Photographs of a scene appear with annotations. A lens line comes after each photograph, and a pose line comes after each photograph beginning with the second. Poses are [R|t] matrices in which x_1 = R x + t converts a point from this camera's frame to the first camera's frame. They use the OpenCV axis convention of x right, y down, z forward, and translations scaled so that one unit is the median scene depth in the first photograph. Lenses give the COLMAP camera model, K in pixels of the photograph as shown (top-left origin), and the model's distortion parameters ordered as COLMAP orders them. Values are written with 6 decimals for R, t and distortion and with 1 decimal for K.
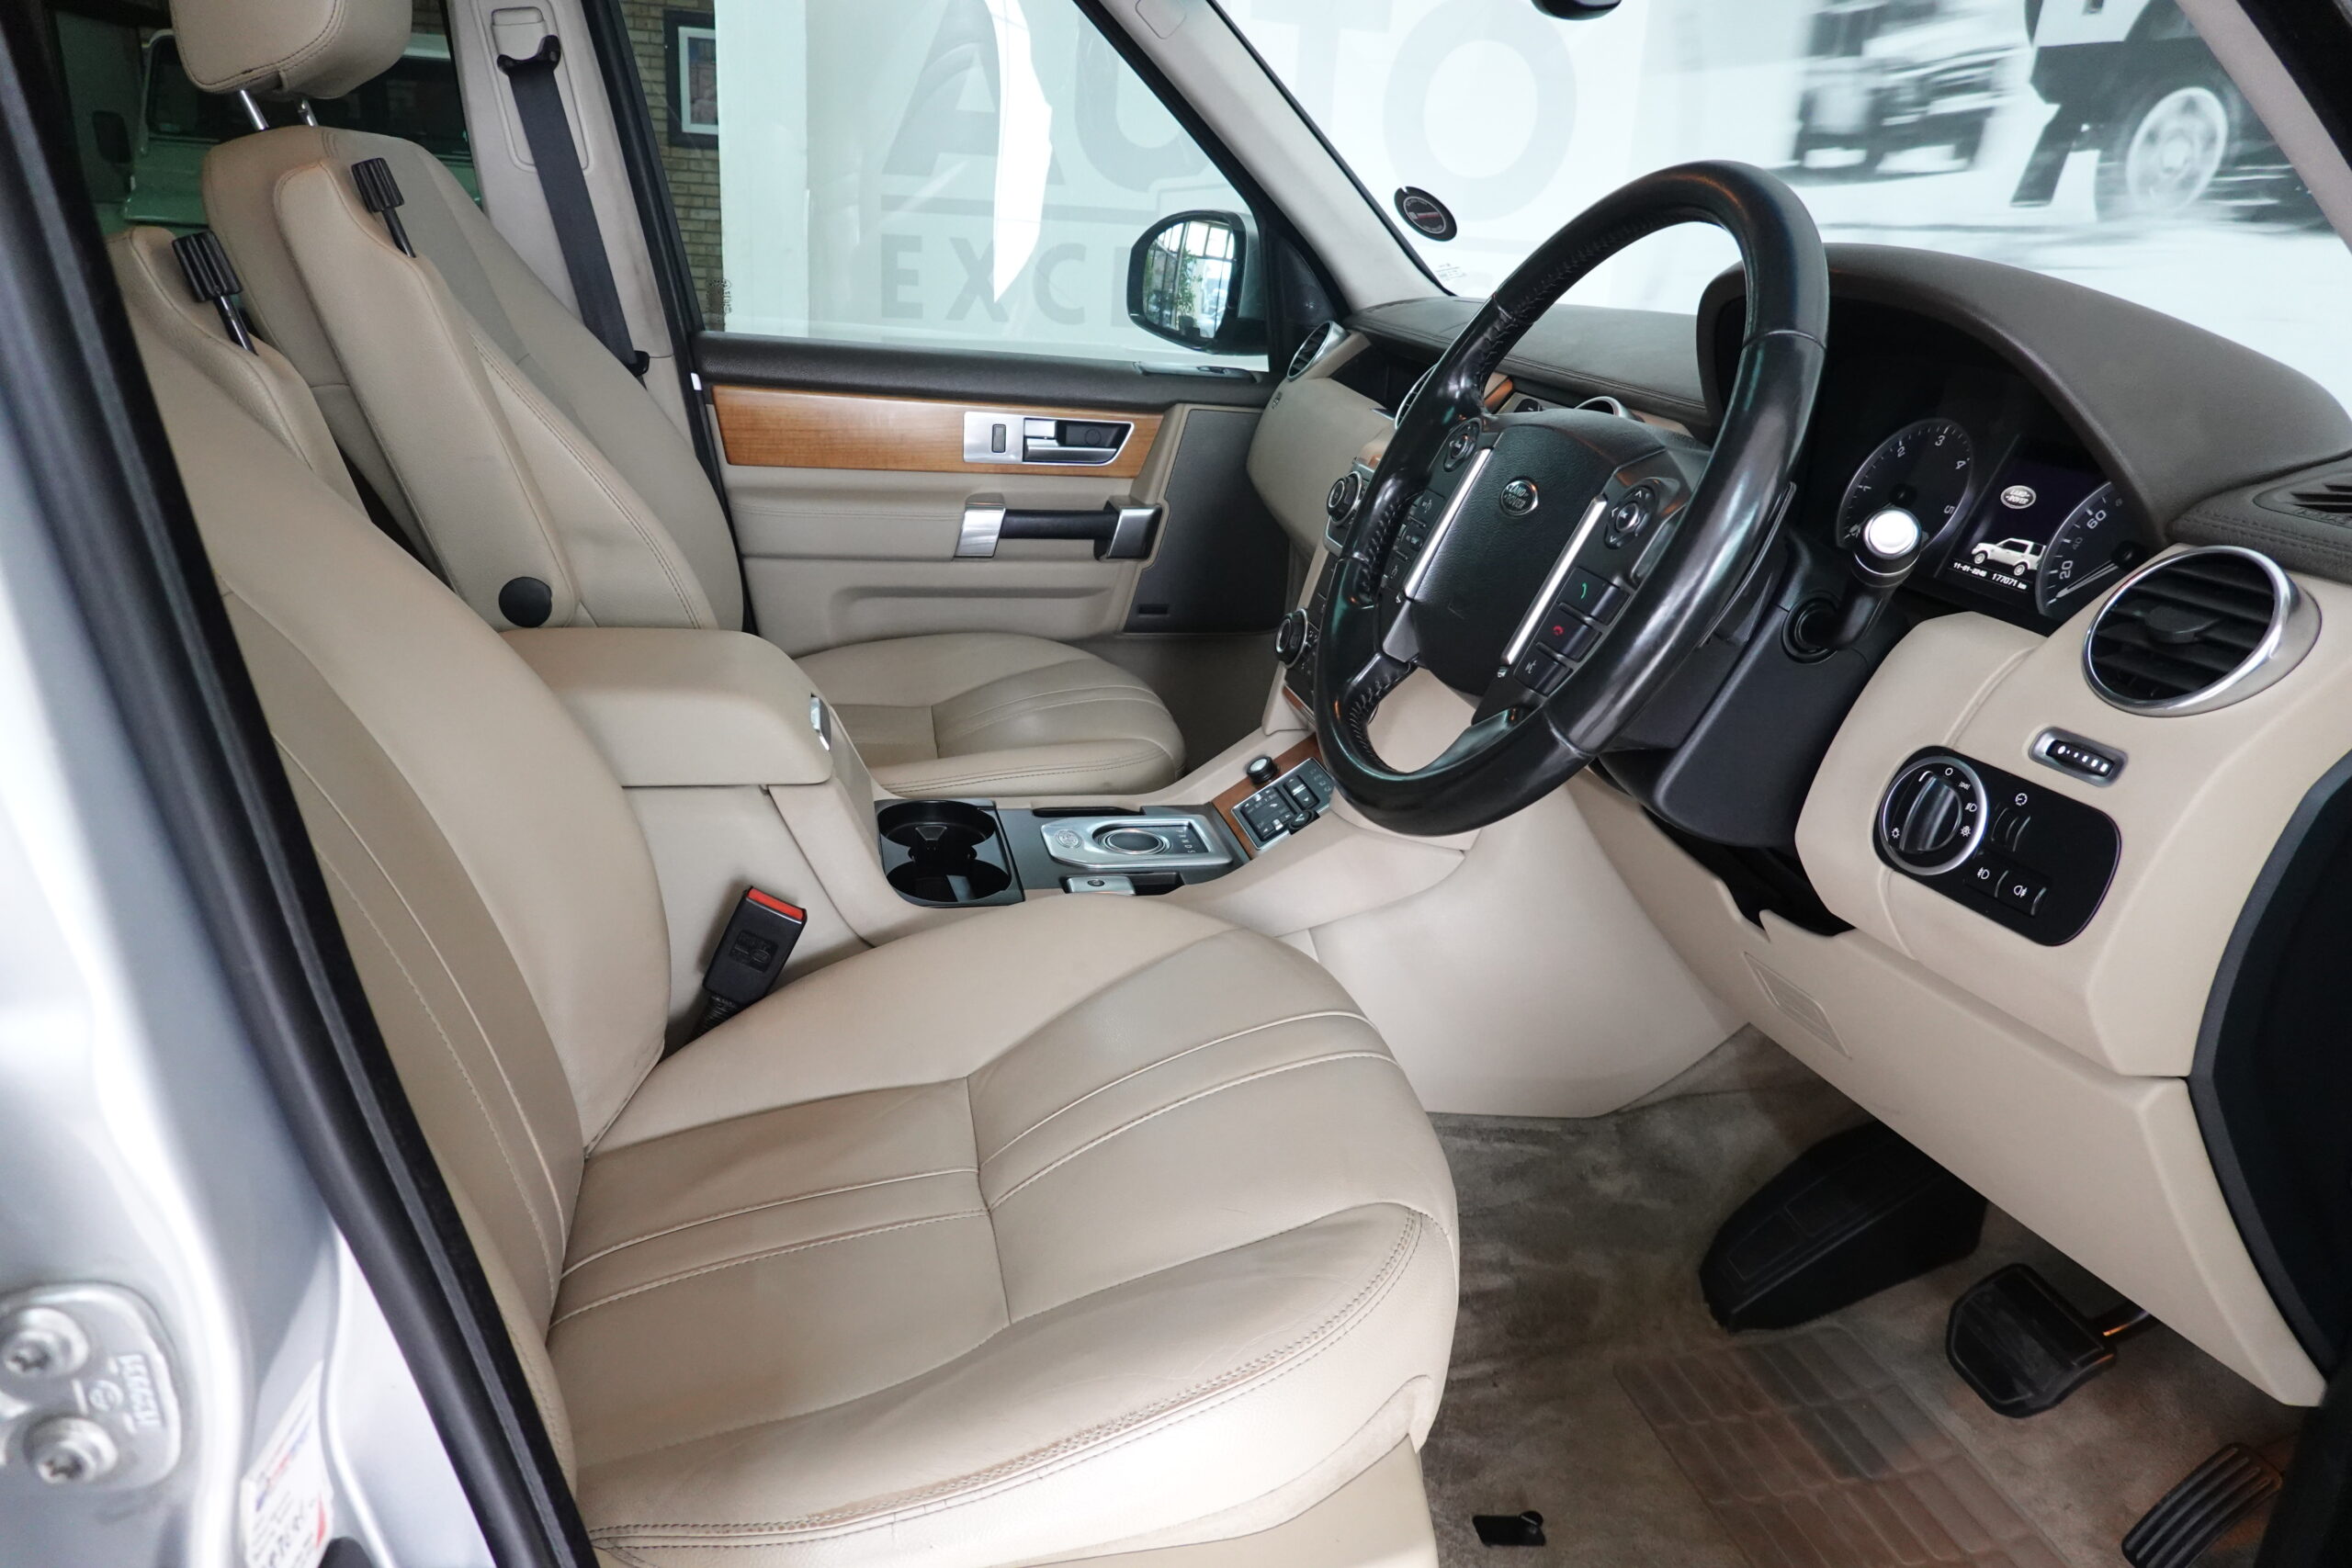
lens RADIAL K [[1580.2, 0, 1184.9], [0, 1580.2, 789.5], [0, 0, 1]] dist [0.001609, 0.006053]
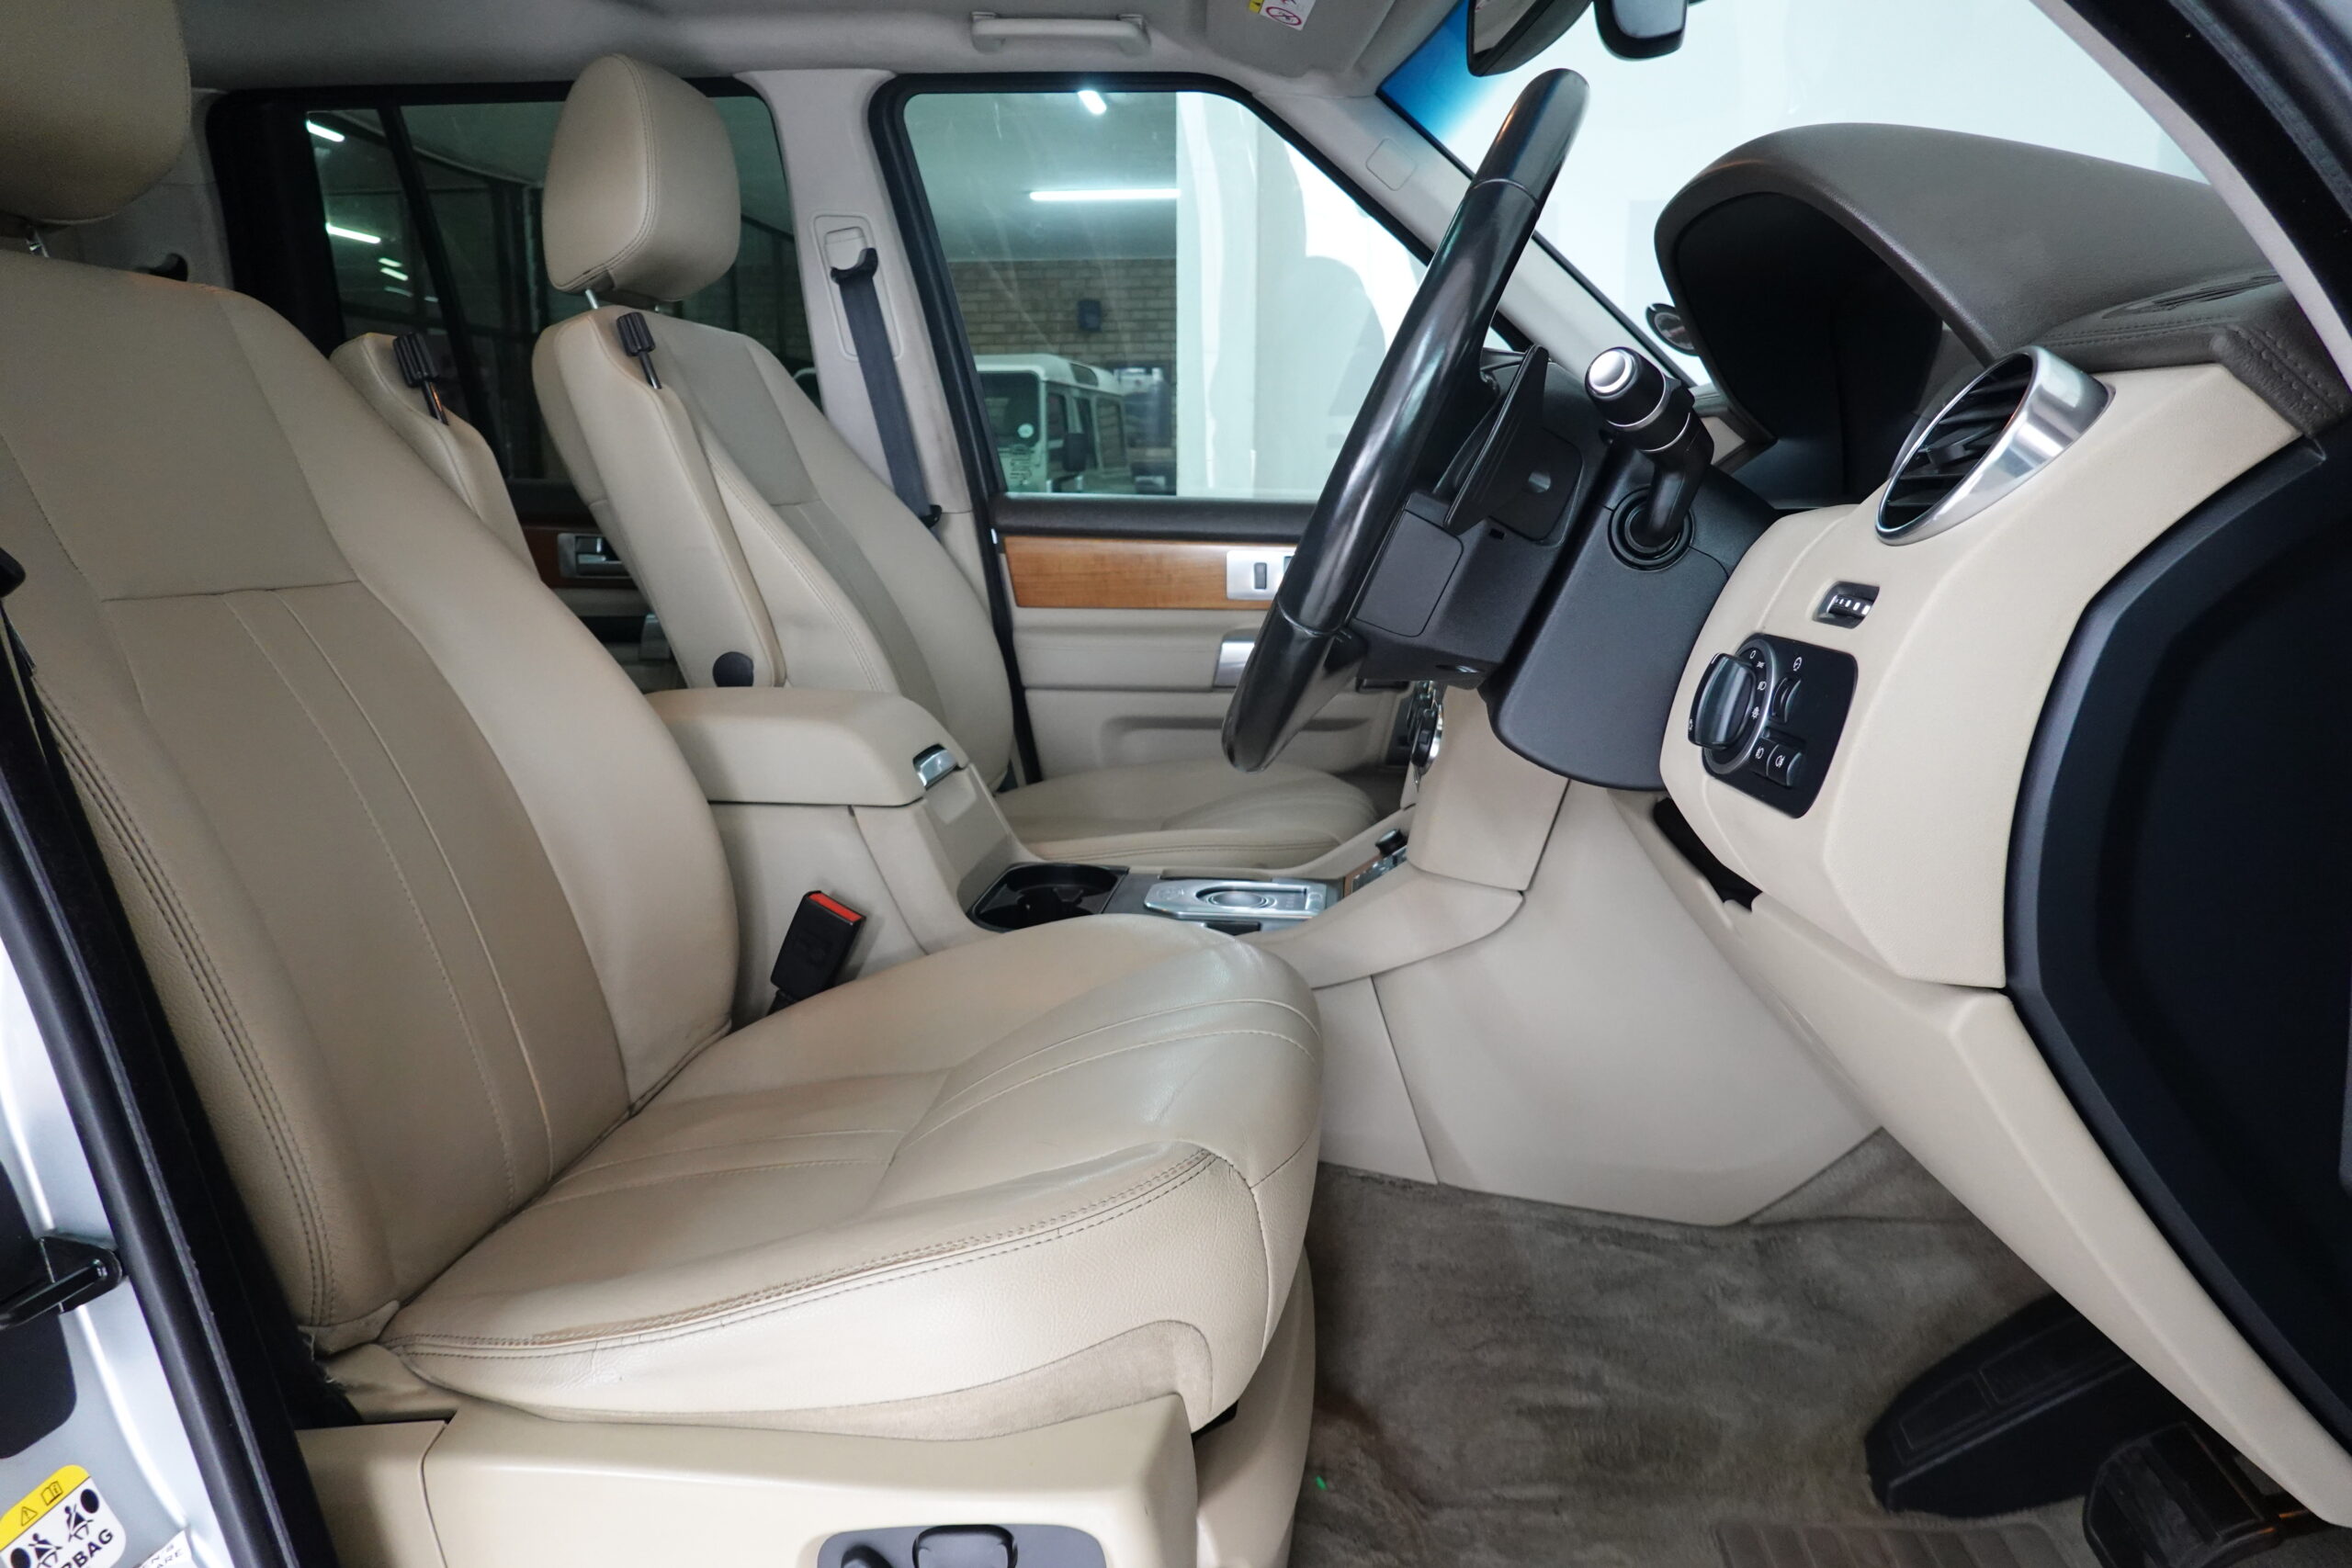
lens RADIAL K [[1580.2, 0, 1184.9], [0, 1580.2, 789.5], [0, 0, 1]] dist [0.001609, 0.006053]
pose [[0.936352, -0.001908, -0.351056, 0.291585], [-0.059297, 0.984758, -0.163510, 0.131599], [0.346017, 0.173919, 0.921968, 0.057587]]
